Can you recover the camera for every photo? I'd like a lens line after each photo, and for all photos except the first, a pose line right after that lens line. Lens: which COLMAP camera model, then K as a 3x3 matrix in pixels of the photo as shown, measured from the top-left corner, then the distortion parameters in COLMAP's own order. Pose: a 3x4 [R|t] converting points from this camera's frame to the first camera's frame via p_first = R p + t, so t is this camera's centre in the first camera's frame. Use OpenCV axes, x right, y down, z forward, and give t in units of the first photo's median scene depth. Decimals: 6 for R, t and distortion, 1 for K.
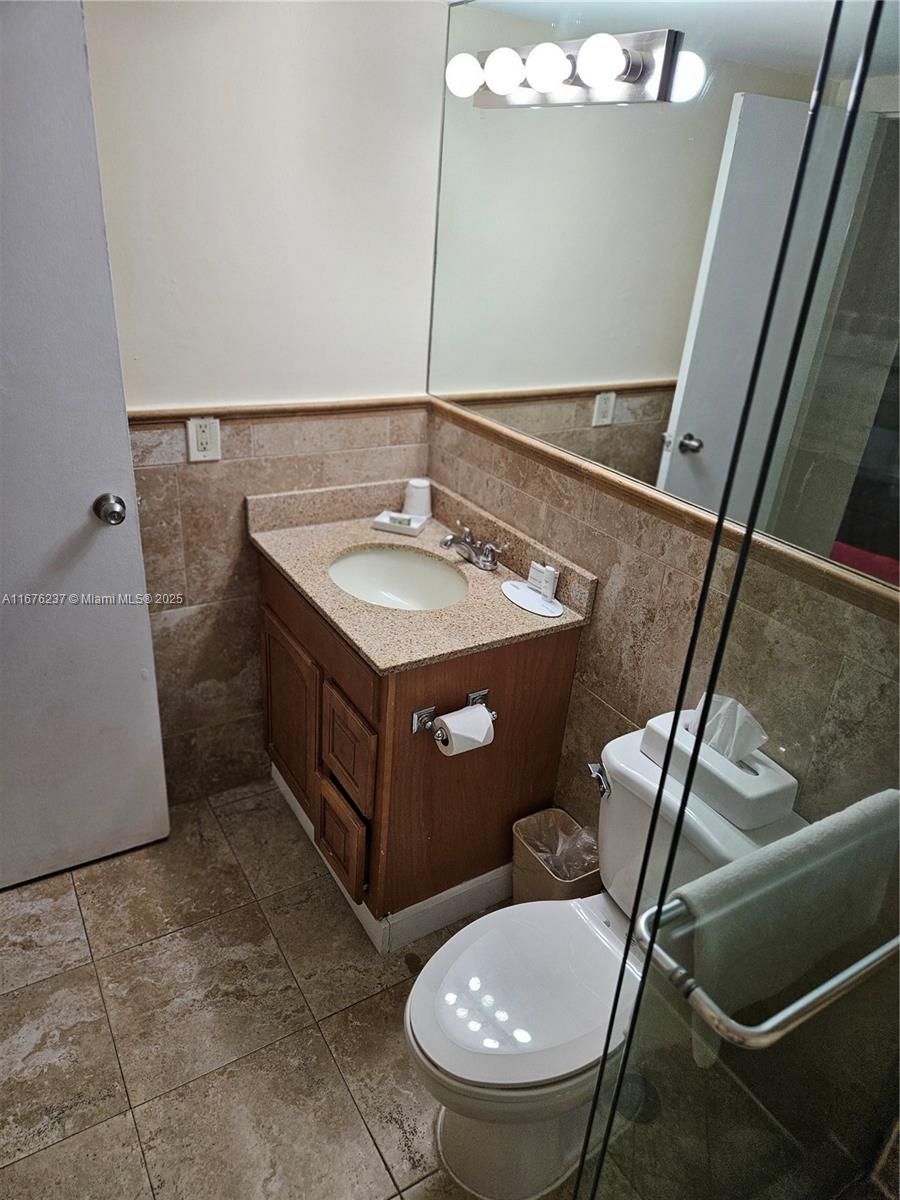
lens RADIAL K [[804.4, 0, 449.9], [0, 804.4, 606.7], [0, 0, 1]] dist [0.072726, -0.065281]
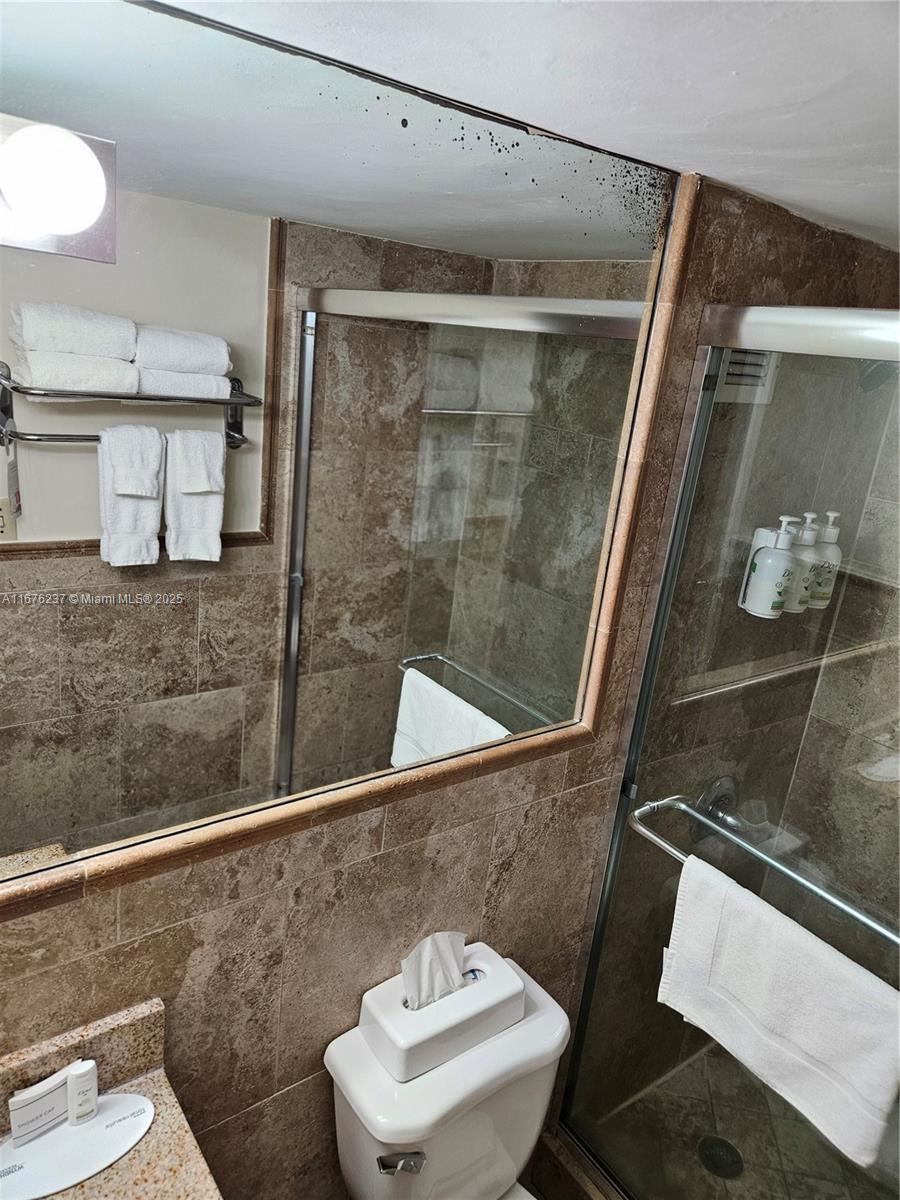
lens RADIAL K [[794.7, 0, 450.0], [0, 794.7, 600.0], [0, 0, 1]] dist [0.086806, -0.073642]
pose [[-0.079087, -0.374480, 0.923856, -0.267078], [0.339522, 0.861232, 0.378160, -0.425585], [-0.937267, 0.343577, 0.059032, 0.640244]]
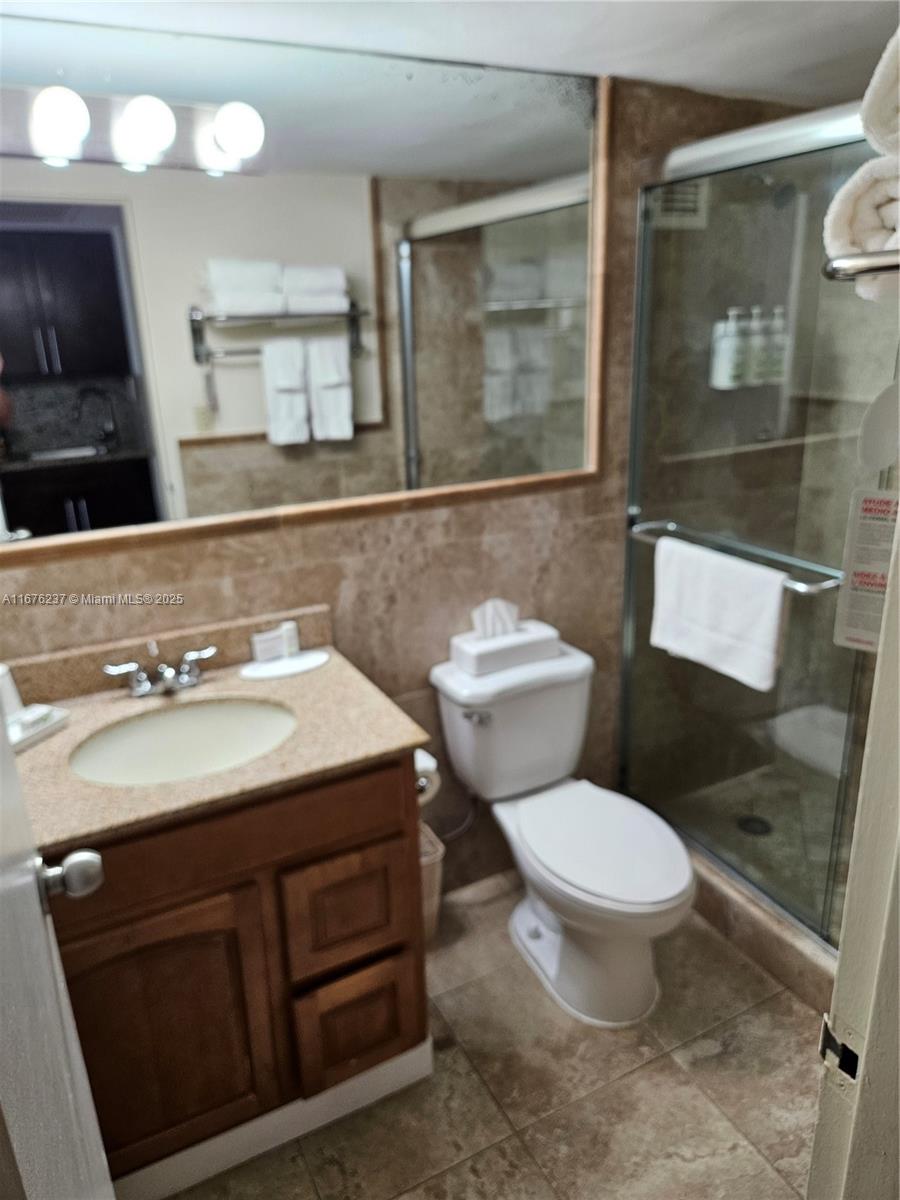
lens RADIAL K [[820.7, 0, 456.2], [0, 820.7, 597.3], [0, 0, 1]] dist [0.063085, -0.074200]
pose [[0.059443, -0.385405, 0.920831, -0.761465], [0.474751, 0.822374, 0.313549, -0.289263], [-0.878111, 0.418527, 0.231856, 0.578329]]
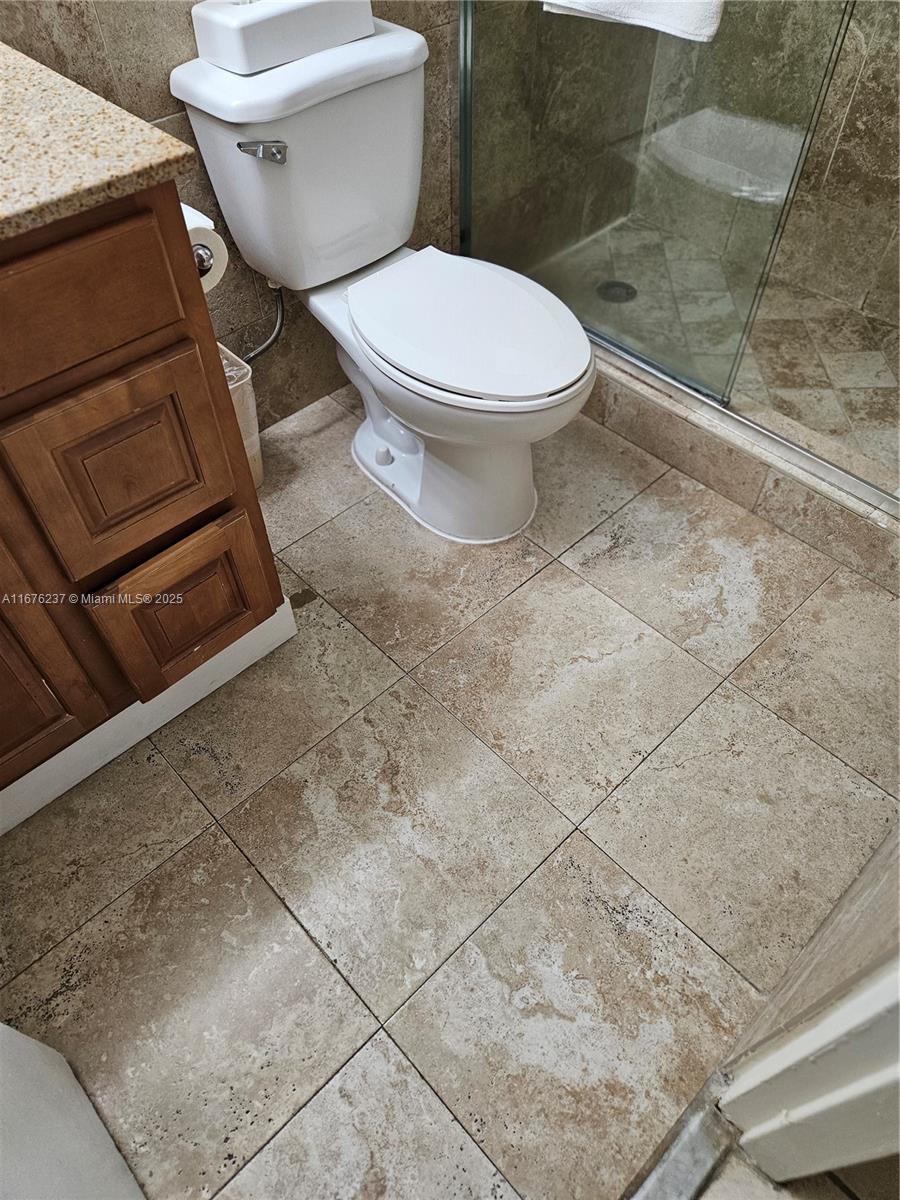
lens RADIAL K [[801.7, 0, 447.9], [0, 801.7, 612.0], [0, 0, 1]] dist [0.092535, -0.090065]
pose [[-0.212551, -0.808160, 0.549272, -0.534621], [0.431184, 0.426858, 0.794904, -0.115454], [-0.876871, 0.405795, 0.257736, 0.716988]]
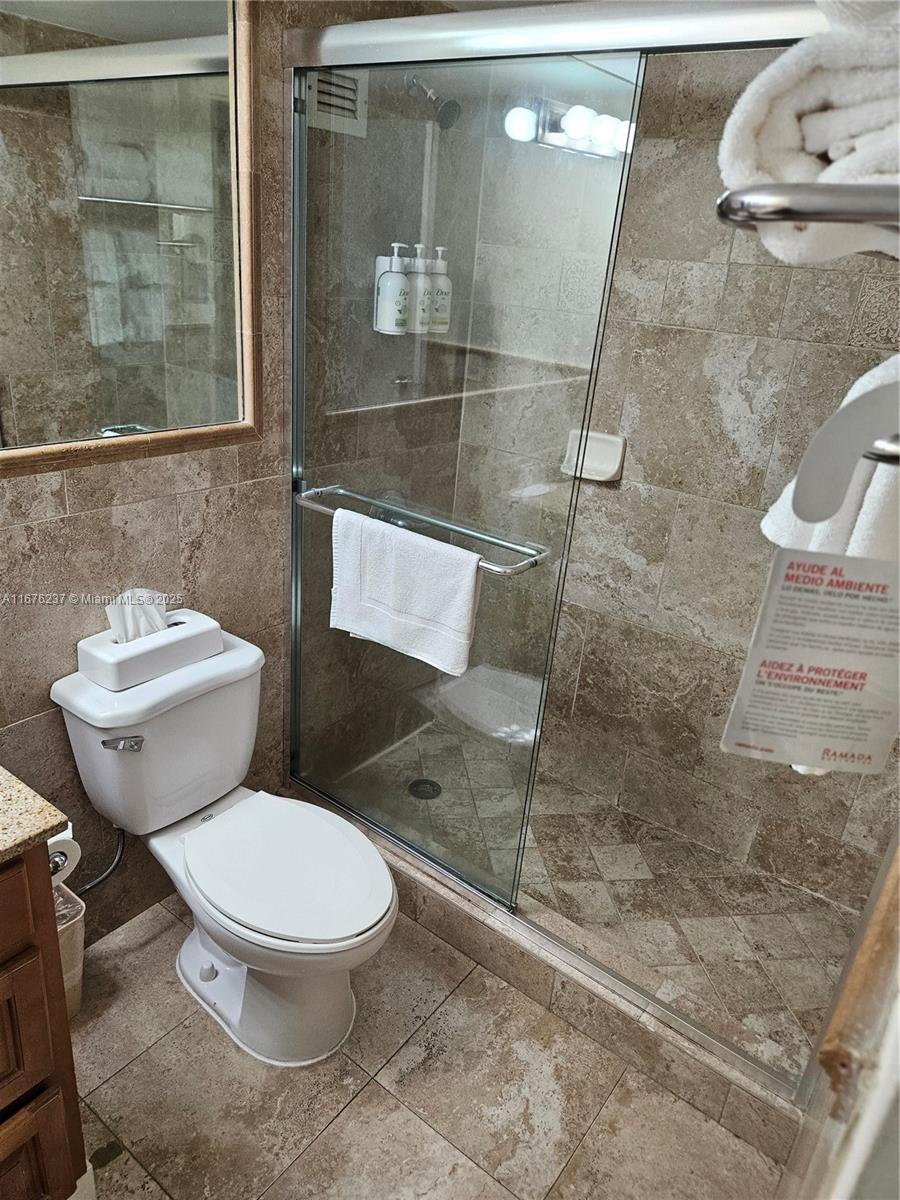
lens RADIAL K [[804.4, 0, 449.9], [0, 804.4, 606.7], [0, 0, 1]] dist [0.072726, -0.065281]
pose [[-0.359819, -0.463709, 0.809632, -0.561199], [0.313498, 0.757216, 0.573013, -0.288511], [-0.878777, 0.459999, -0.127089, 0.616432]]
